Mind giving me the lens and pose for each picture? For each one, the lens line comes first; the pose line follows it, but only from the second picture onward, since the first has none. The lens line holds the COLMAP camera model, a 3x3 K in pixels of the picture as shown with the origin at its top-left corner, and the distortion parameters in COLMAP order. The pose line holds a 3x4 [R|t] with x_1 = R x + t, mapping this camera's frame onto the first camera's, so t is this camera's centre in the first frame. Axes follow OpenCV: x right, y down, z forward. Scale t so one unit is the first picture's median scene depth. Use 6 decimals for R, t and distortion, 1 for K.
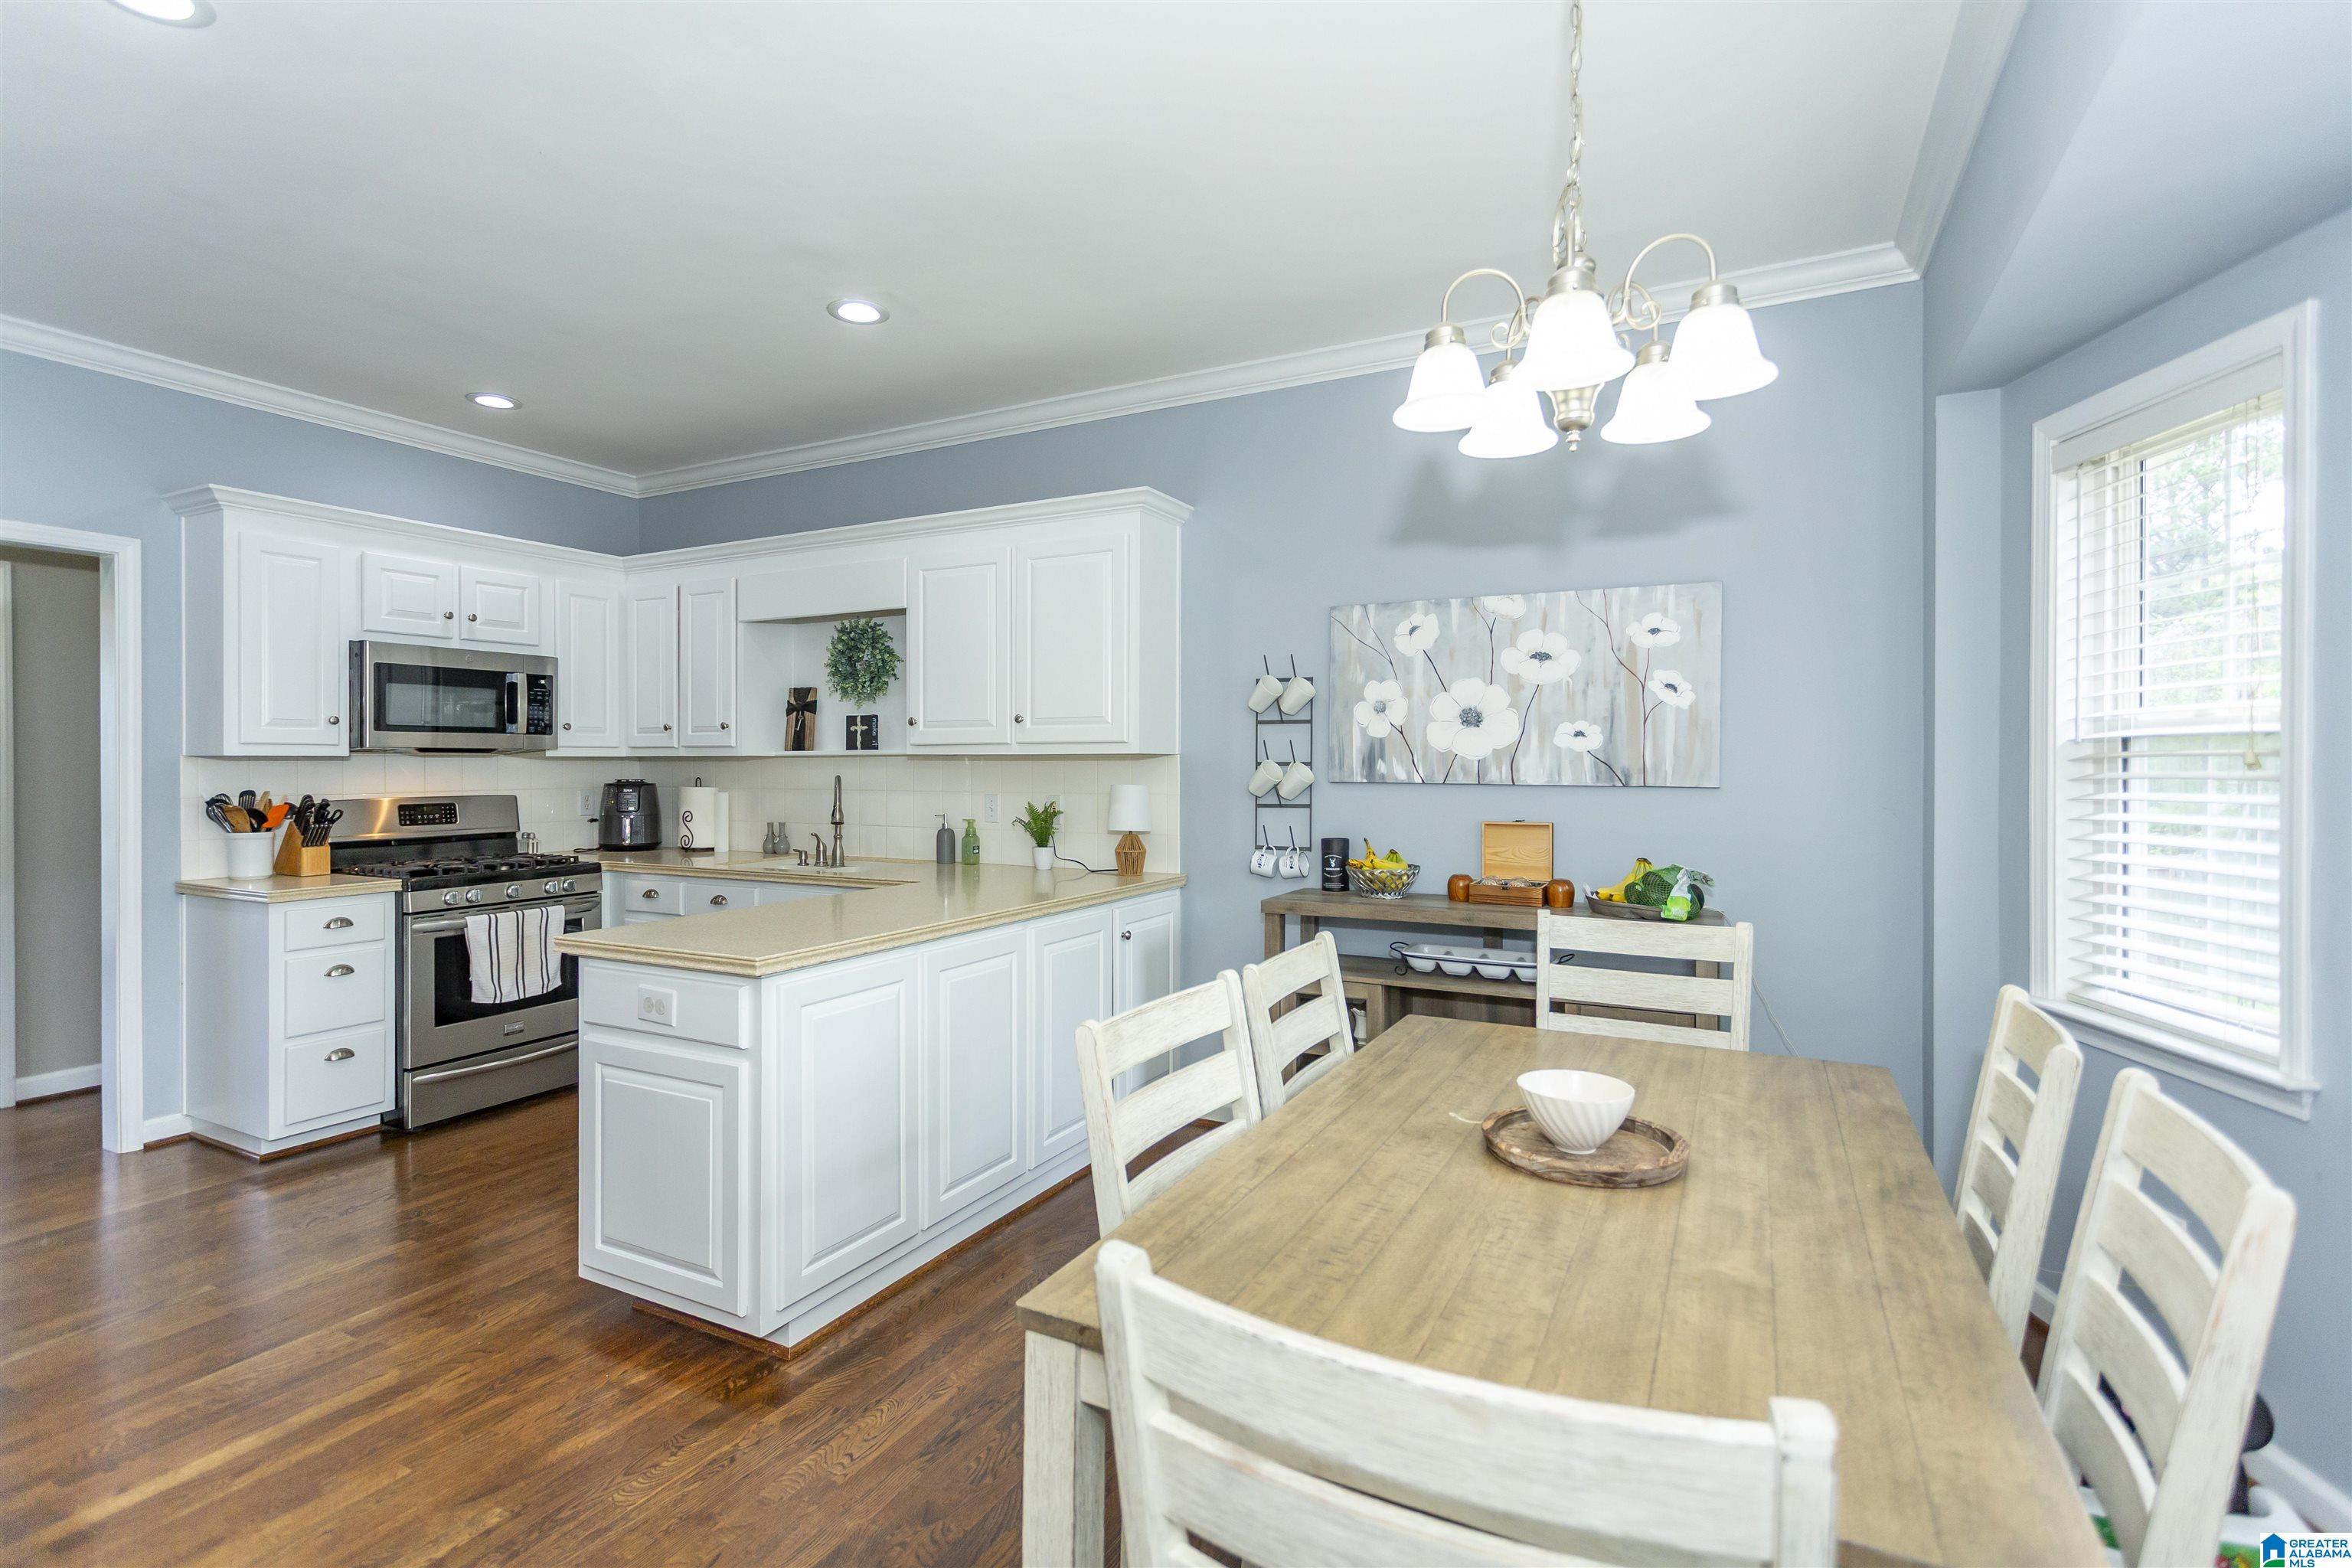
lens RADIAL K [[1122.8, 0, 1121.3], [0, 1122.8, 772.1], [0, 0, 1]] dist [0.002881, -0.000160]
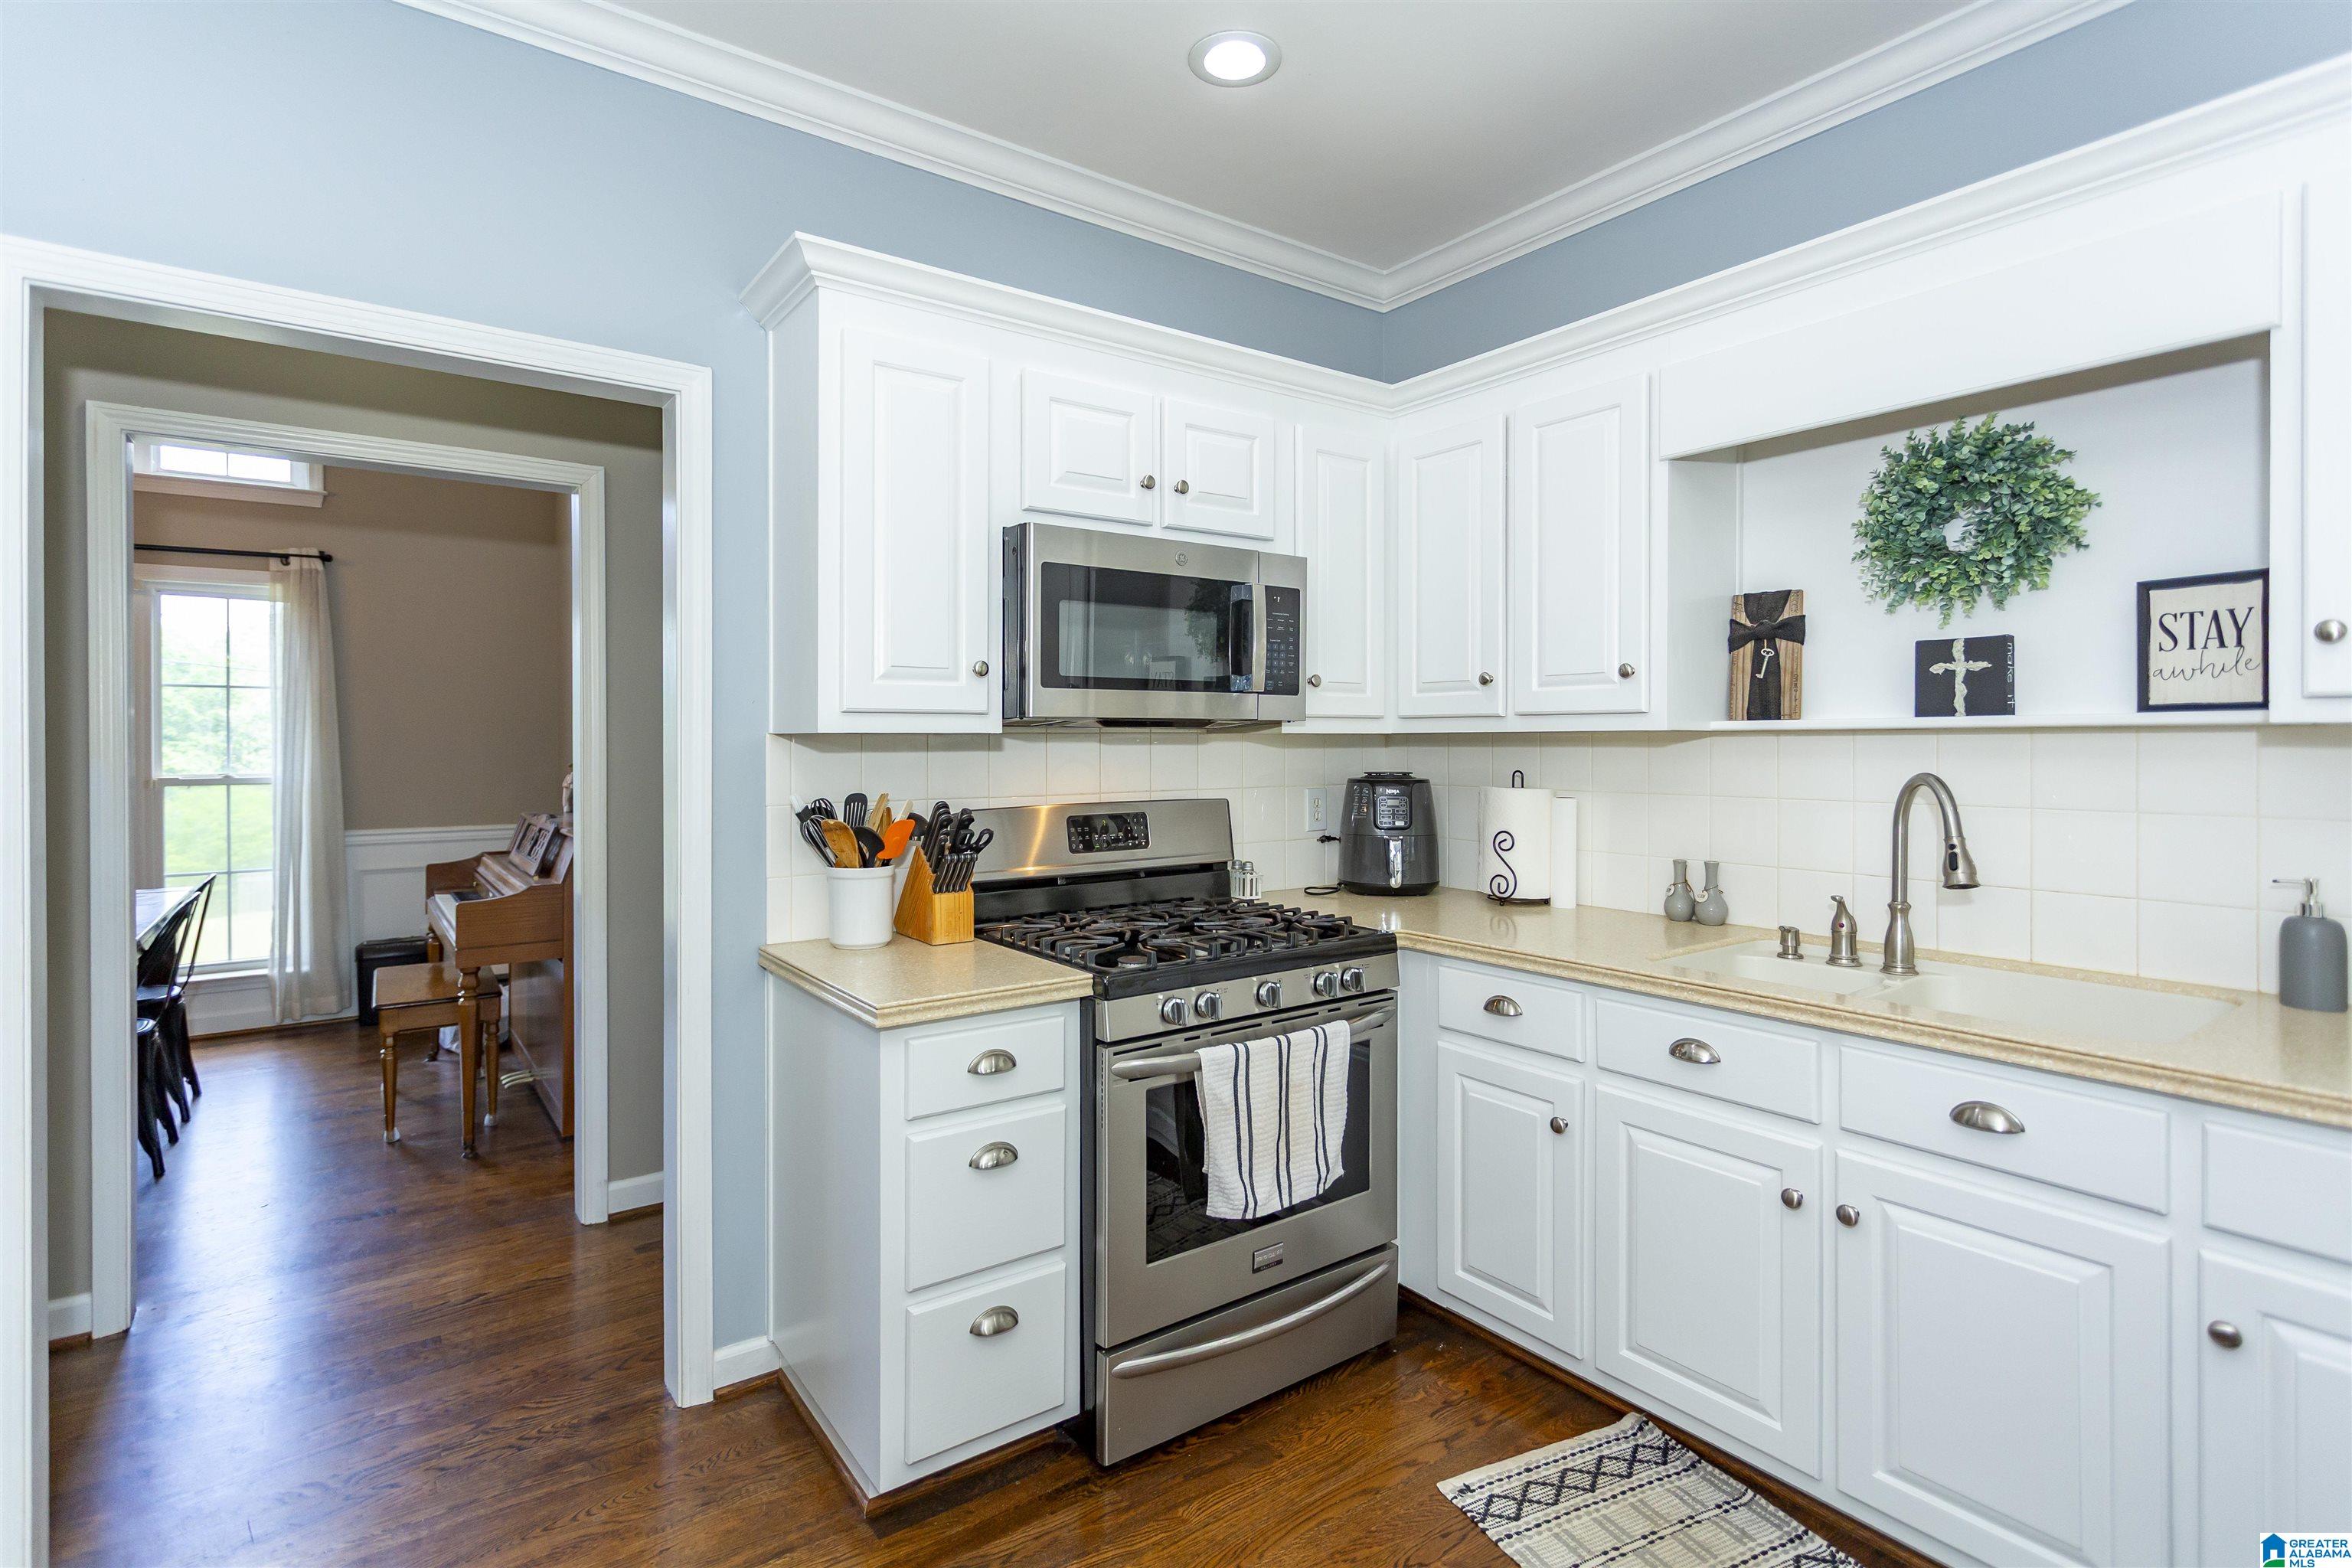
lens RADIAL K [[1122.8, 0, 1125.3], [0, 1122.8, 753.9], [0, 0, 1]] dist [0.002881, -0.000160]
pose [[0.897984, 0.003867, -0.440011, -0.406761], [-0.002209, 0.999988, 0.004281, -0.007101], [0.440022, -0.002872, 0.897982, 0.553101]]
